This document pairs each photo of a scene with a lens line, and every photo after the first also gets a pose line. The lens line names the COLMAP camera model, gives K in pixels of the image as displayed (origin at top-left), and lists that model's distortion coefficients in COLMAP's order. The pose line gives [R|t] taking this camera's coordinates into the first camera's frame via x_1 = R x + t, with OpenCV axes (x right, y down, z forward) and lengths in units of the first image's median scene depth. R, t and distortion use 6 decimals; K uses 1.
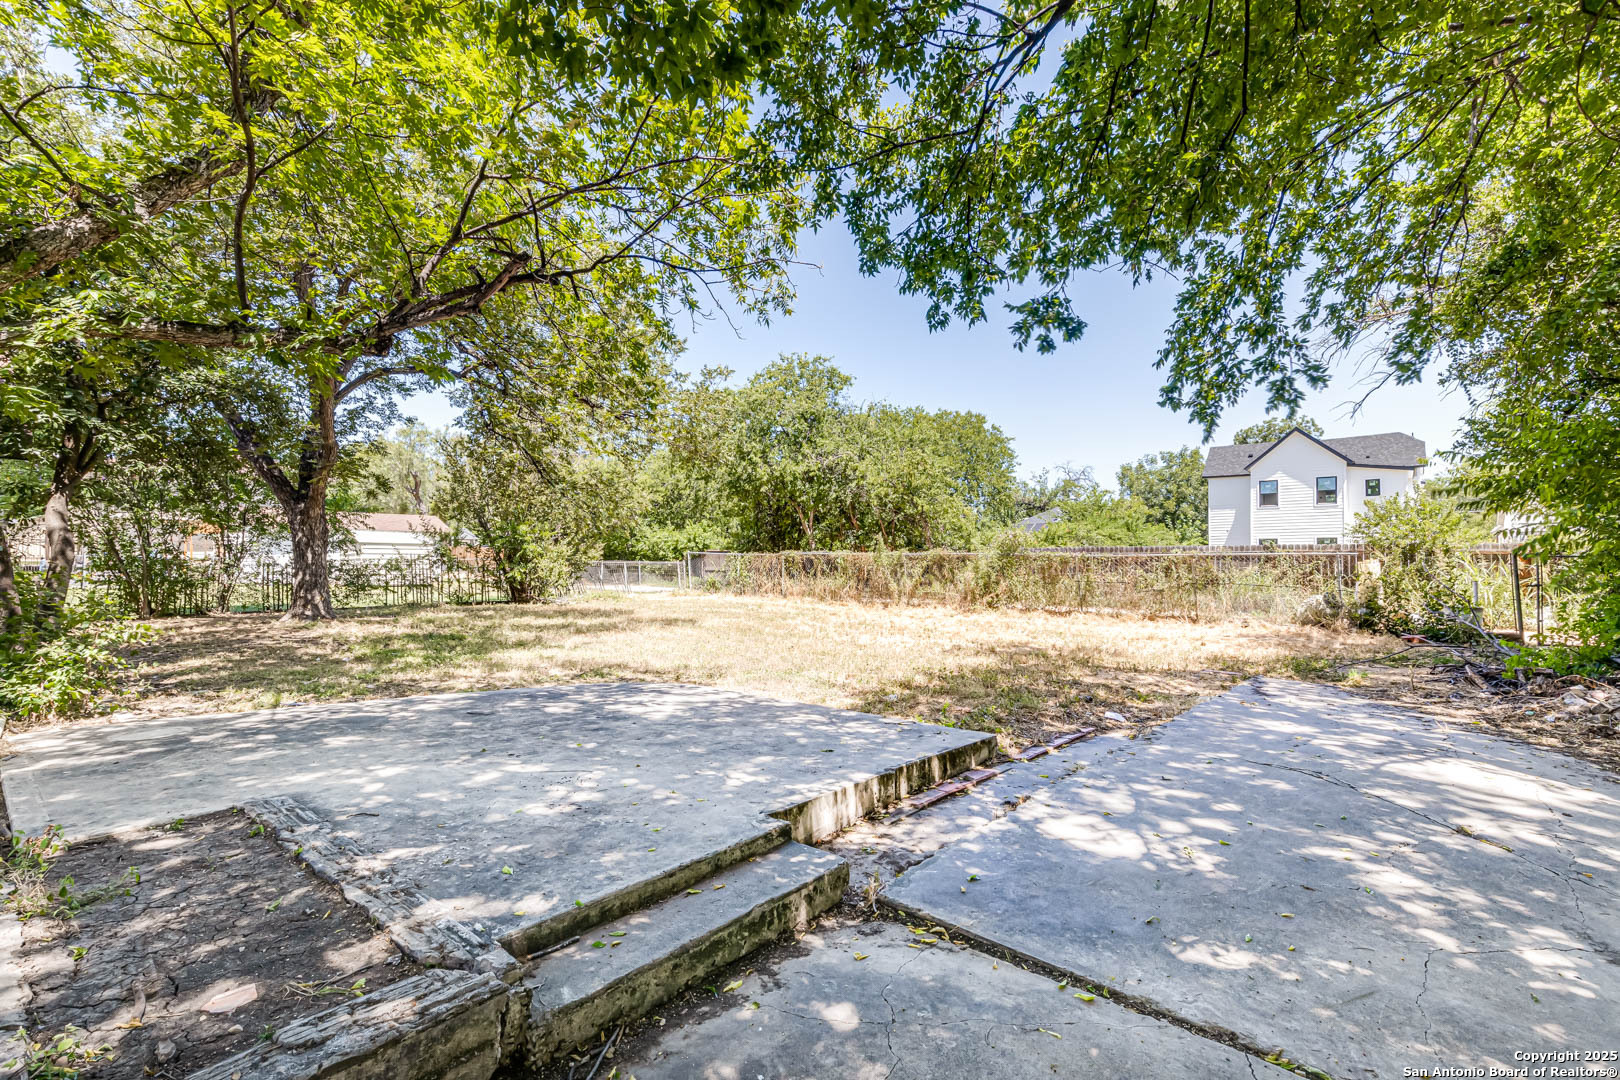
lens RADIAL K [[759.3, 0, 800.6], [0, 759.3, 550.6], [0, 0, 1]] dist [0.022108, -0.000597]
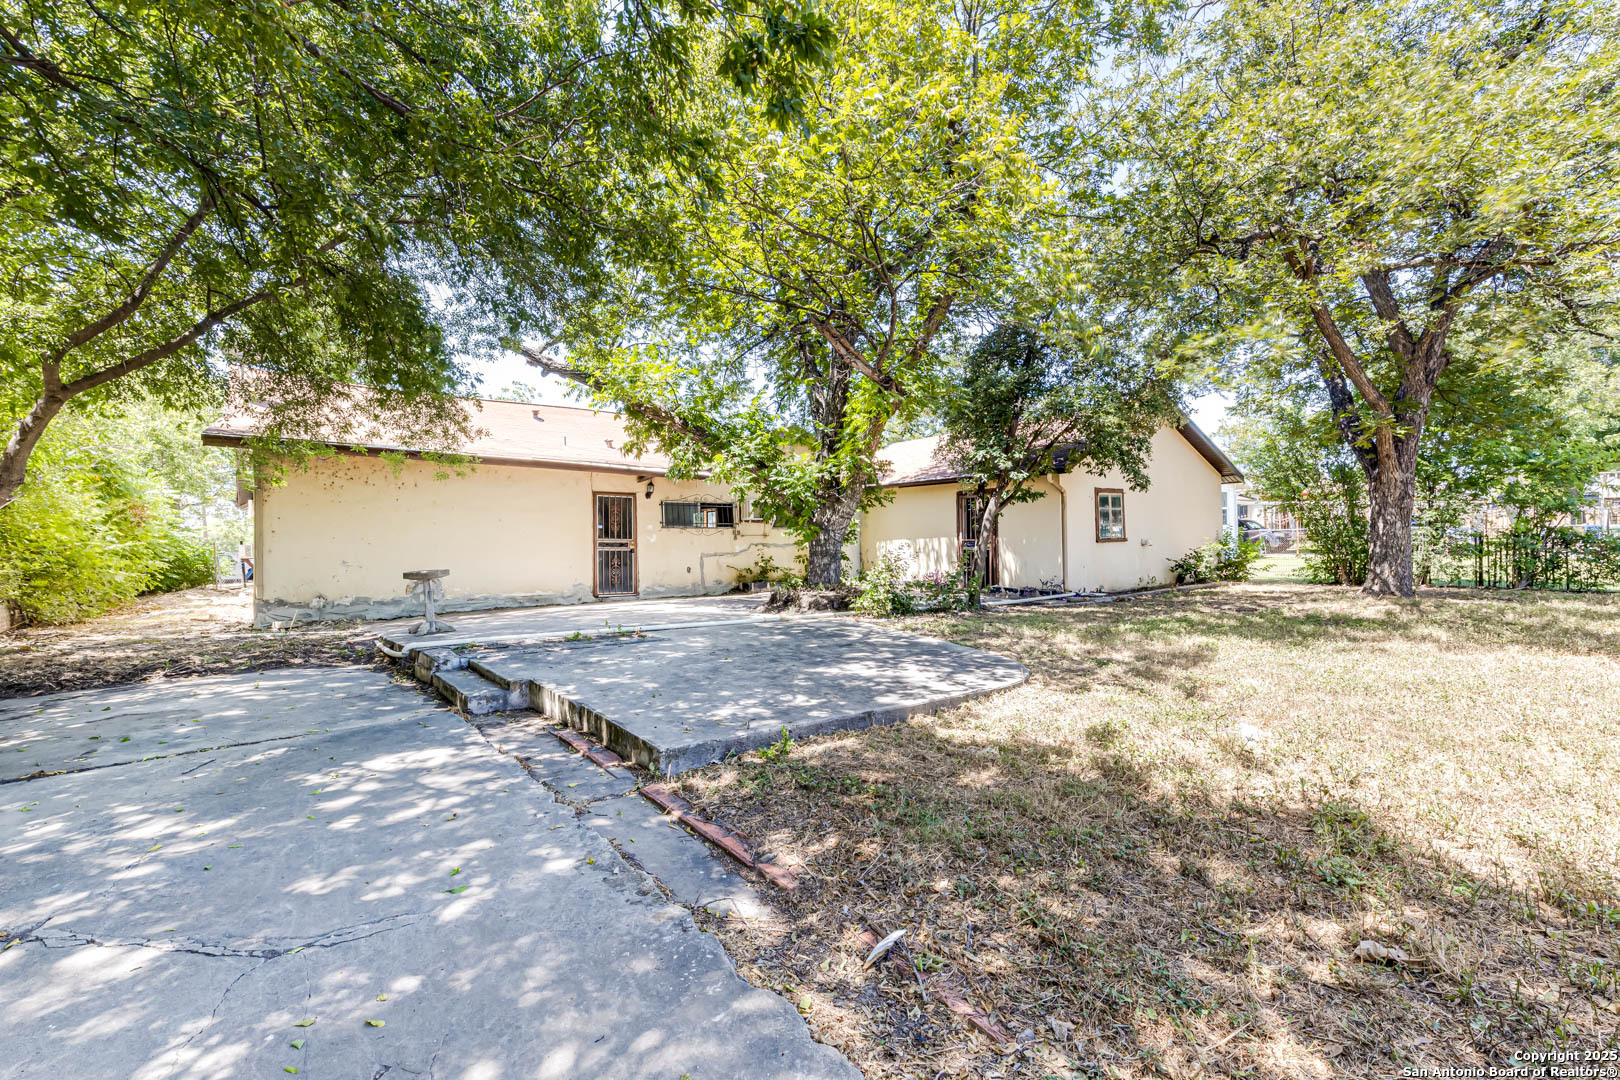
lens RADIAL K [[759.3, 0, 814.5], [0, 759.3, 542.3], [0, 0, 1]] dist [0.022108, -0.000597]
pose [[-0.256226, -0.003590, -0.966610, 0.909495], [0.030937, 0.999450, -0.011913, 0.035989], [0.966122, -0.032956, -0.255974, 1.259814]]
